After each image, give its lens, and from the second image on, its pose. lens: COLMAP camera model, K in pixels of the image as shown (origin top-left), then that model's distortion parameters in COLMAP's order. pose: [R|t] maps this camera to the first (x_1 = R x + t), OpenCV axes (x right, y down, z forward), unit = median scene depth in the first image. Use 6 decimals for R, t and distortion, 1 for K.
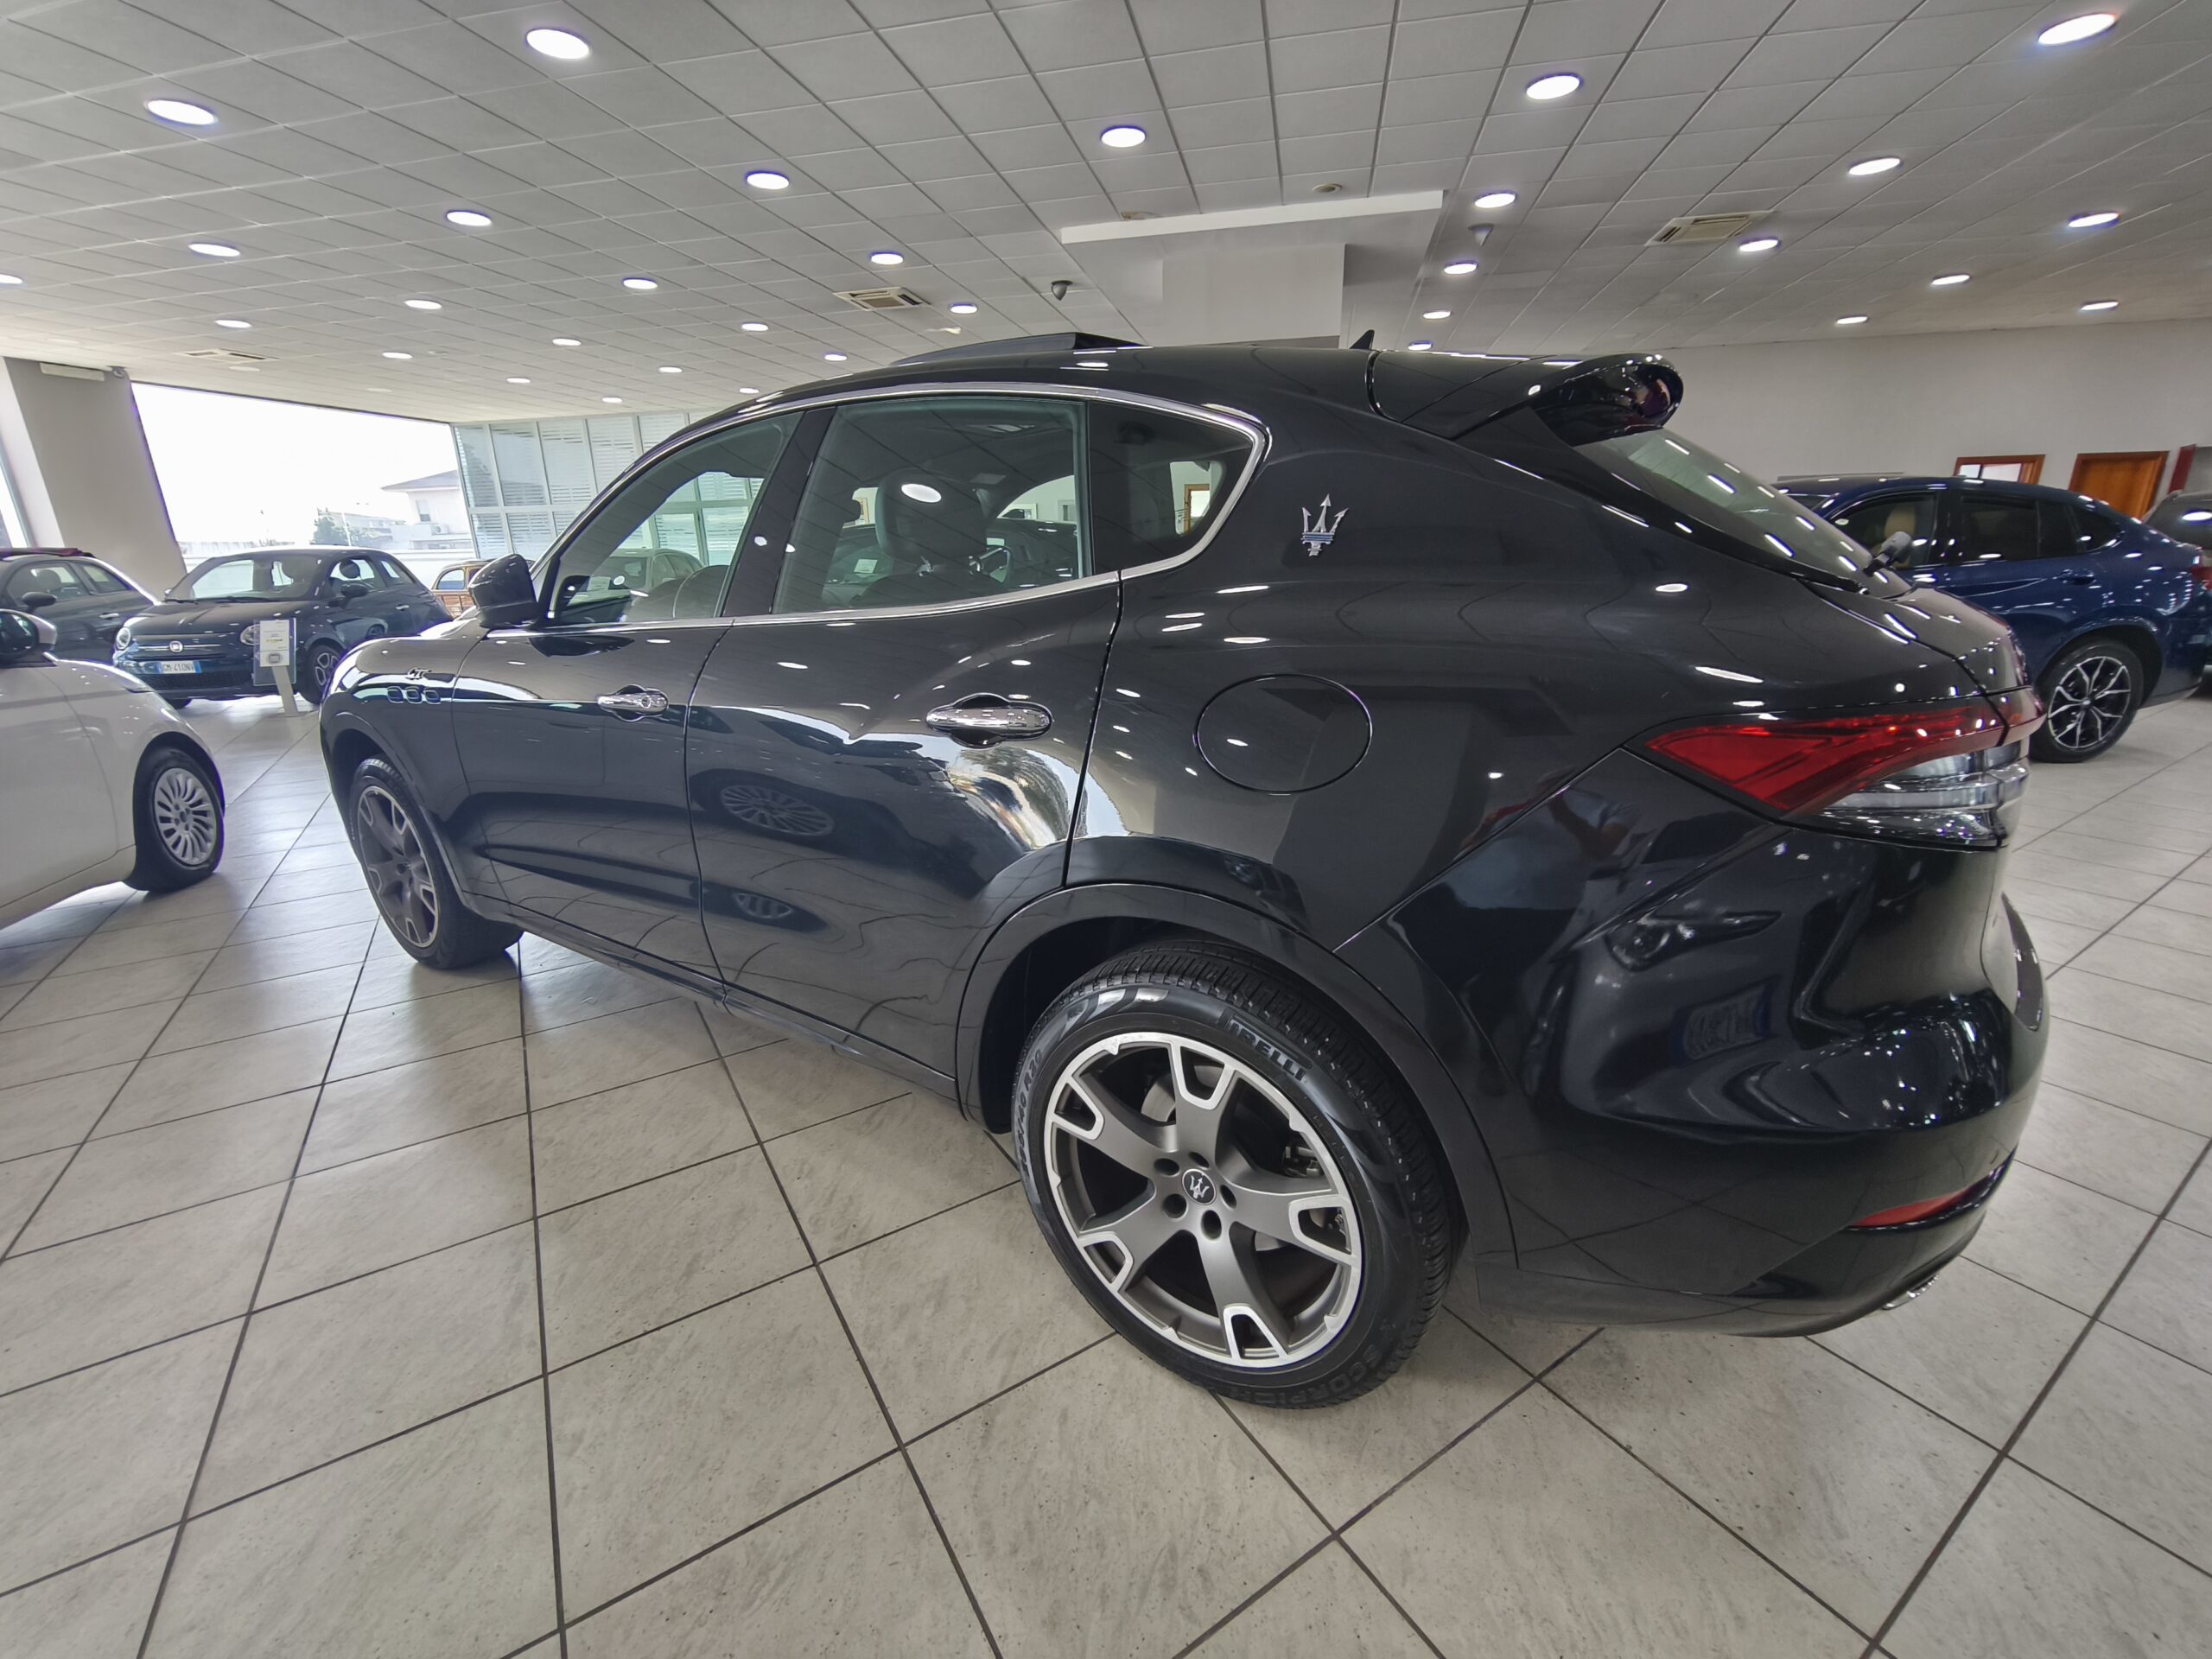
lens RADIAL K [[926.3, 0, 1089.7], [0, 926.3, 837.0], [0, 0, 1]] dist [-0.003453, 0.000045]
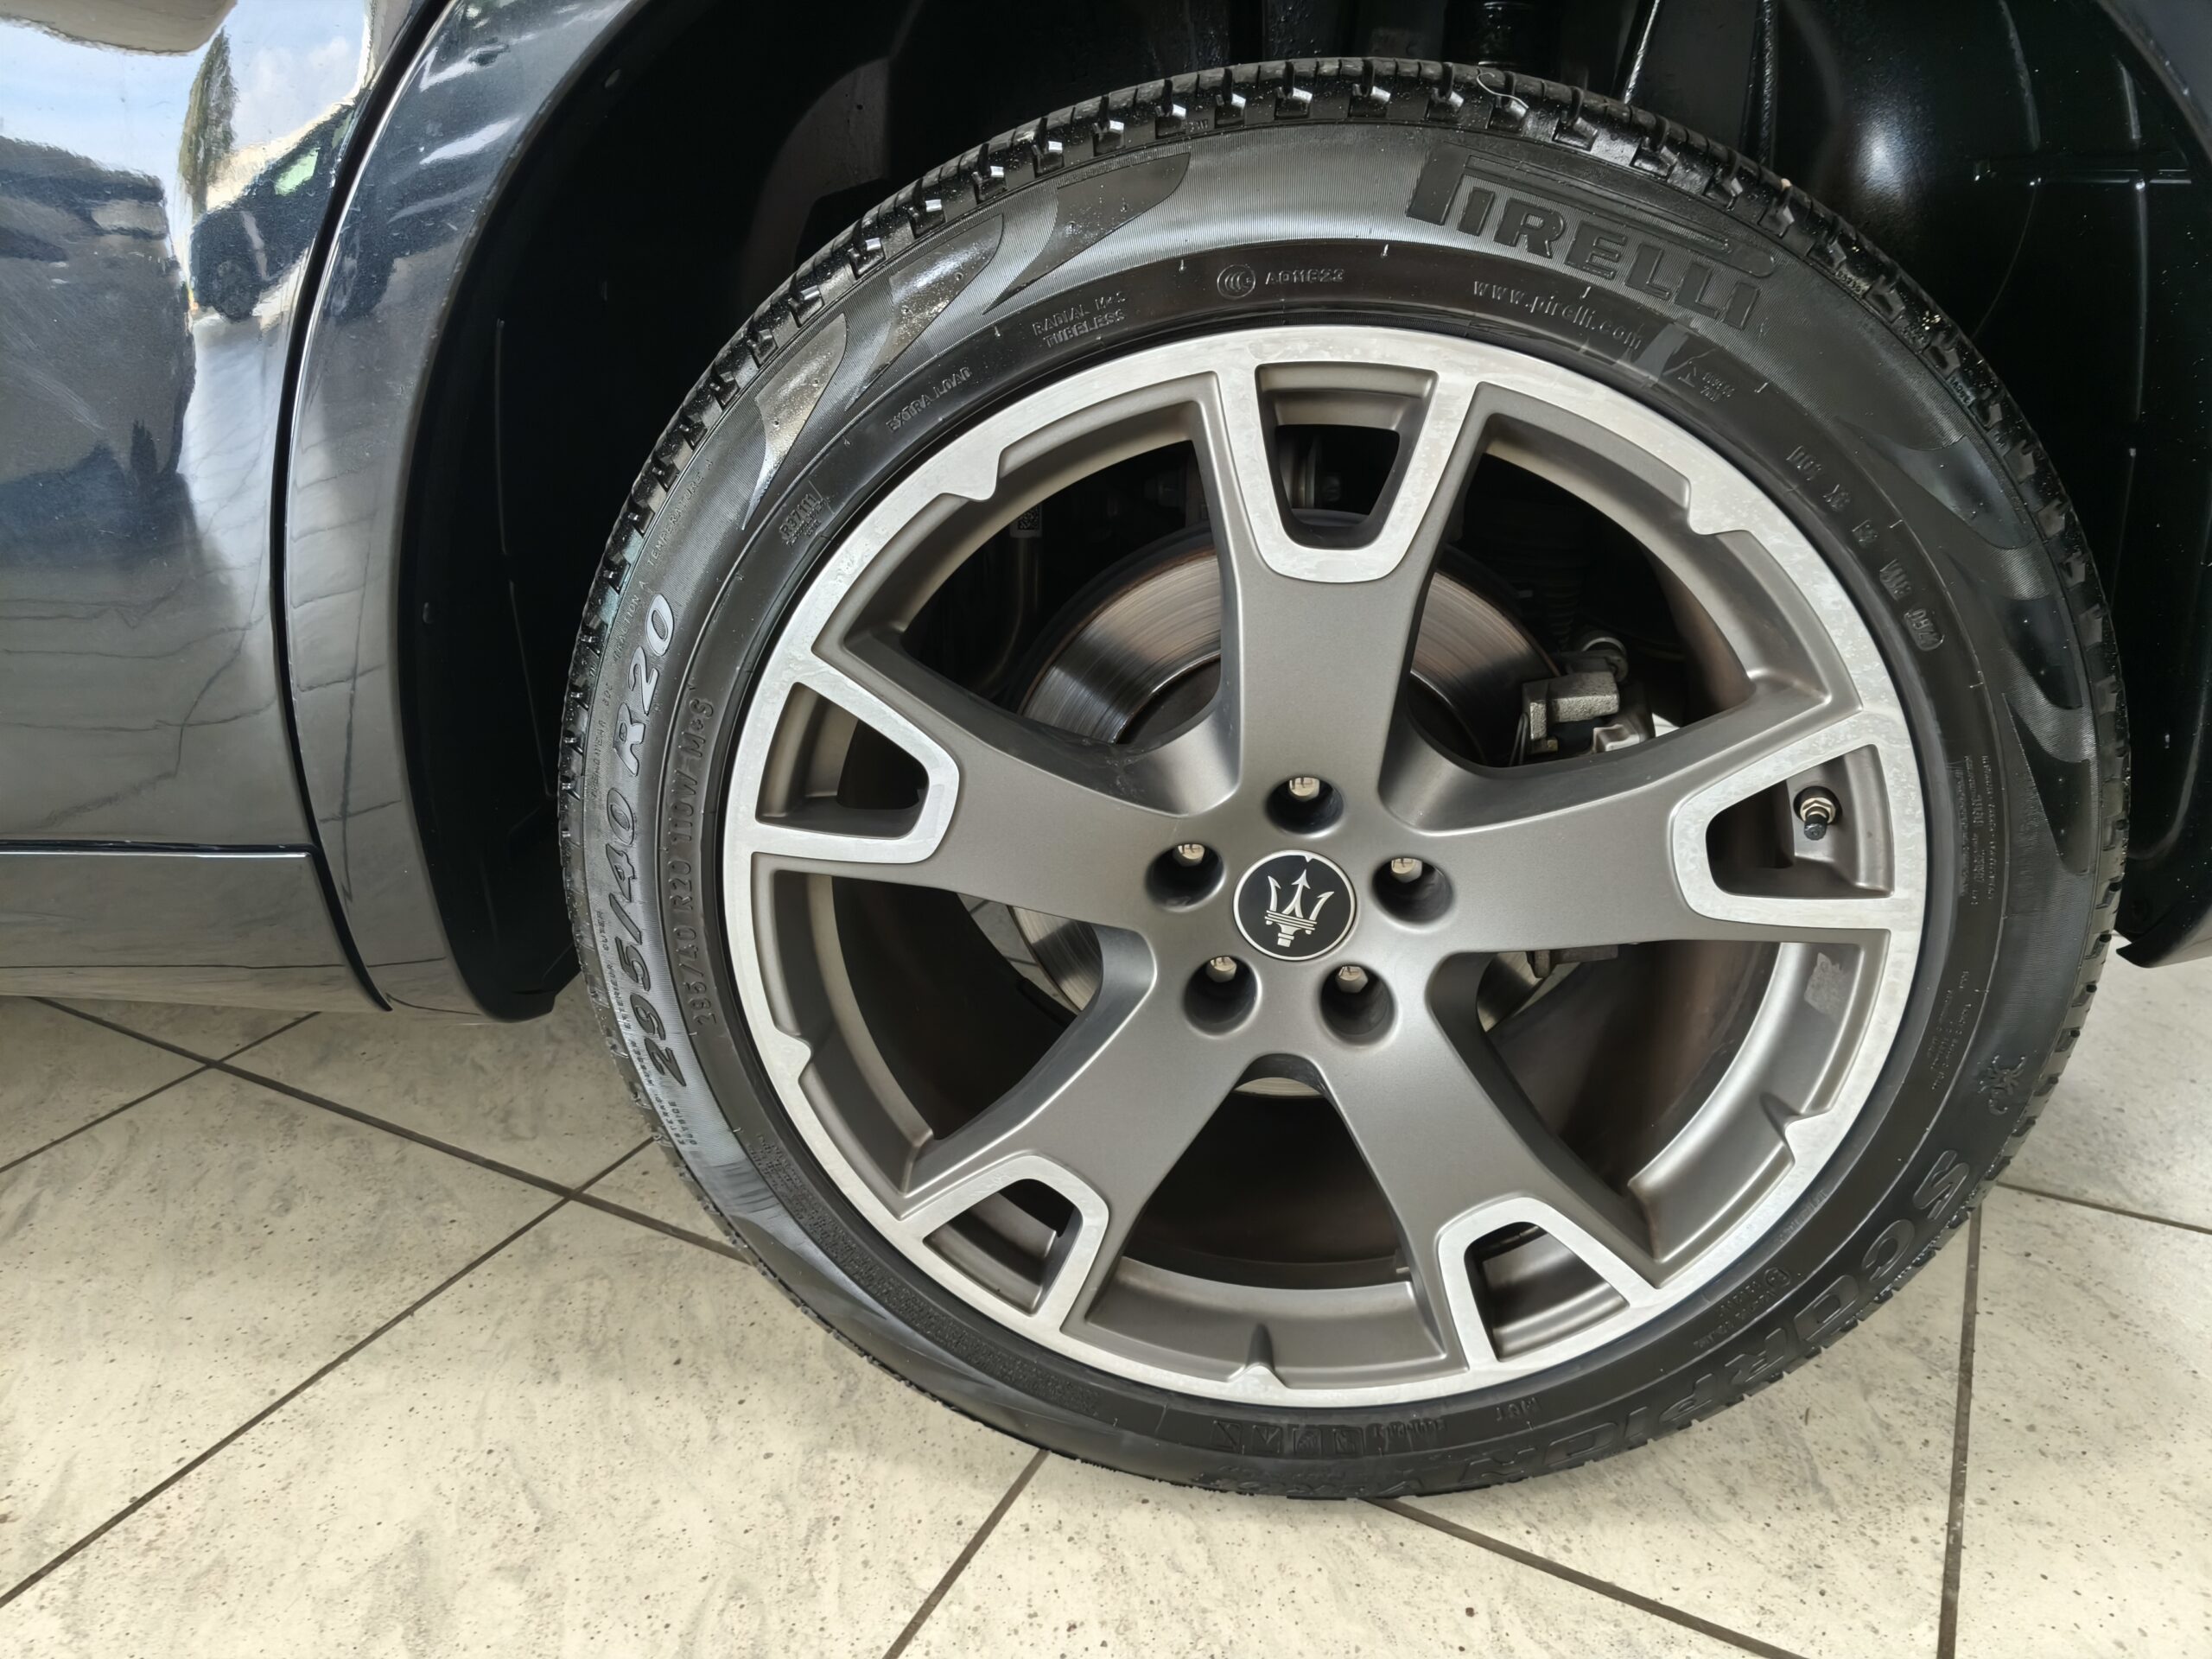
lens RADIAL K [[1466.2, 0, 1106.0], [0, 1466.2, 829.5], [0, 0, 1]] dist [0.027457, -0.003943]
pose [[0.873854, -0.192122, 0.446618, -0.153836], [0.161403, 0.981151, 0.106261, 0.276298], [-0.458615, -0.020770, 0.888392, 0.557370]]
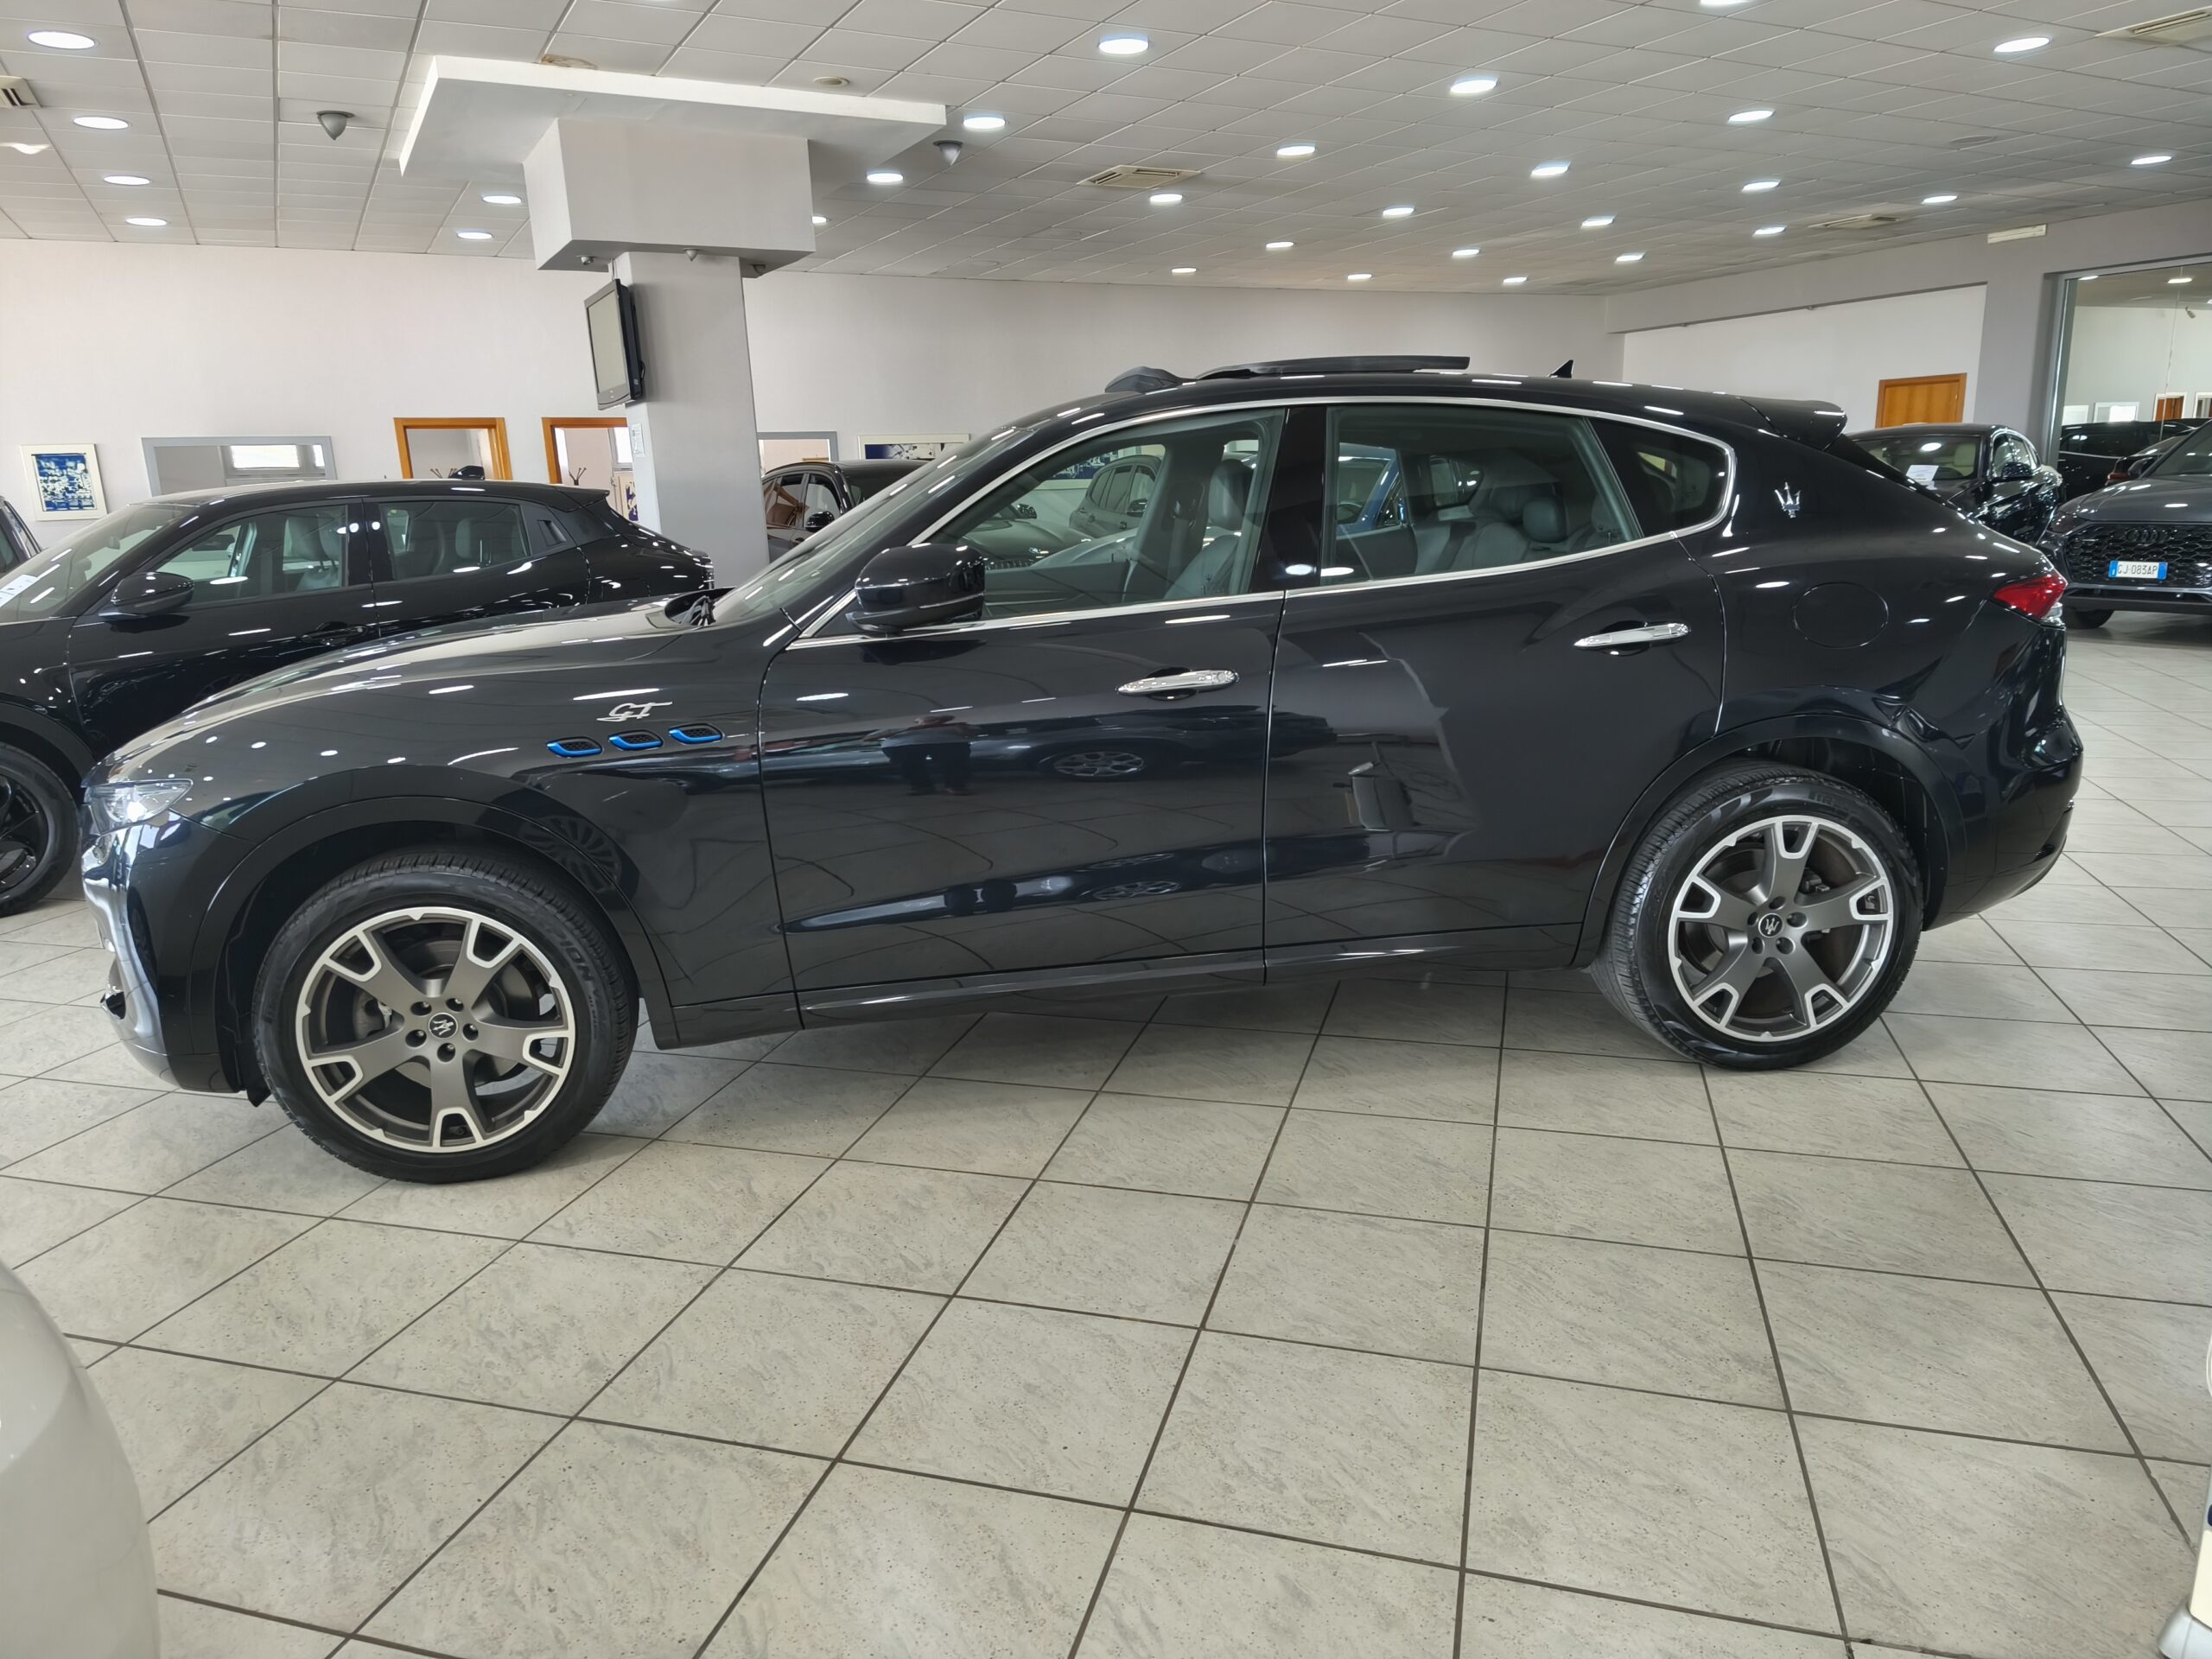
lens RADIAL K [[1547.2, 0, 1061.6], [0, 1547.2, 830.5], [0, 0, 1]] dist [0.002156, -0.001523]
pose [[0.763920, -0.140186, 0.629900, -2.267094], [0.203917, 0.978543, -0.029526, 0.059498], [-0.612245, 0.151003, 0.776115, -0.275798]]
